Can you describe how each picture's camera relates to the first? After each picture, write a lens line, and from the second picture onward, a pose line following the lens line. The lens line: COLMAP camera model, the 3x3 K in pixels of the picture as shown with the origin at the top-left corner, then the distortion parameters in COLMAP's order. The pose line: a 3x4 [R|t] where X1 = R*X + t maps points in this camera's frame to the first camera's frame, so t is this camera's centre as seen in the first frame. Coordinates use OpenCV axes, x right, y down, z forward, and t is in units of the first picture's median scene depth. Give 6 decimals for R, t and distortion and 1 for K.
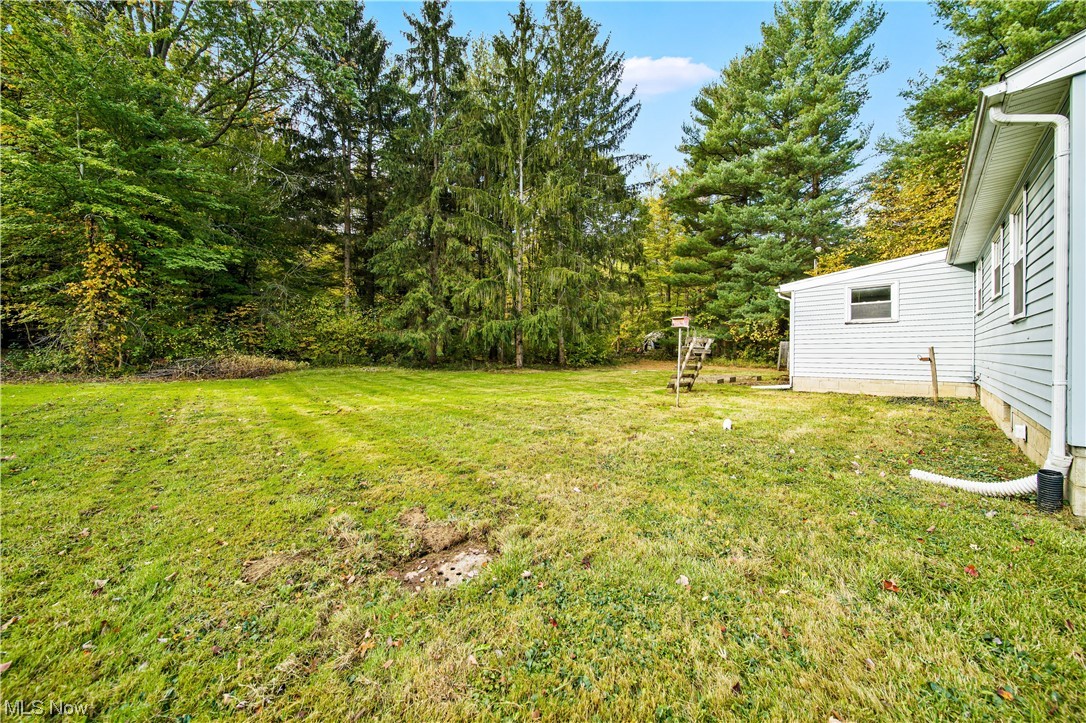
lens RADIAL K [[379.0, 0, 542.3], [0, 379.0, 353.8], [0, 0, 1]] dist [-0.000086, -0.000135]
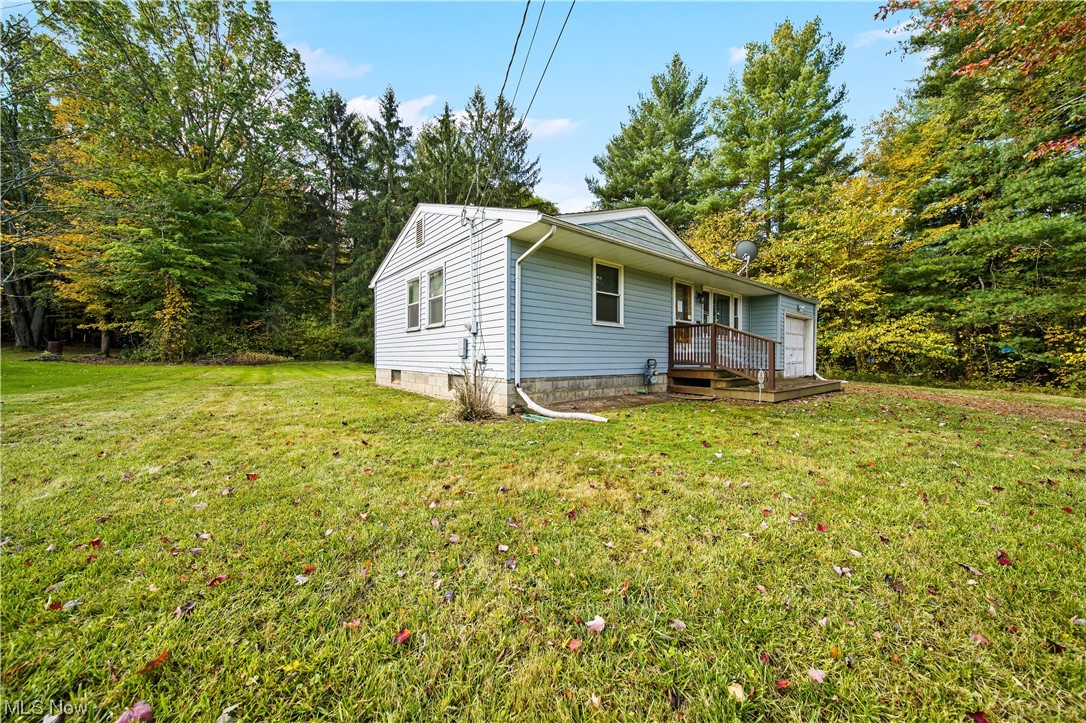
lens RADIAL K [[379.0, 0, 542.3], [0, 379.0, 353.8], [0, 0, 1]] dist [-0.000086, -0.000135]
pose [[0.996933, 0.005504, -0.078072, 0.598945], [-0.006222, 0.999941, -0.008953, 0.017196], [0.078018, 0.009411, 0.996908, -0.541305]]
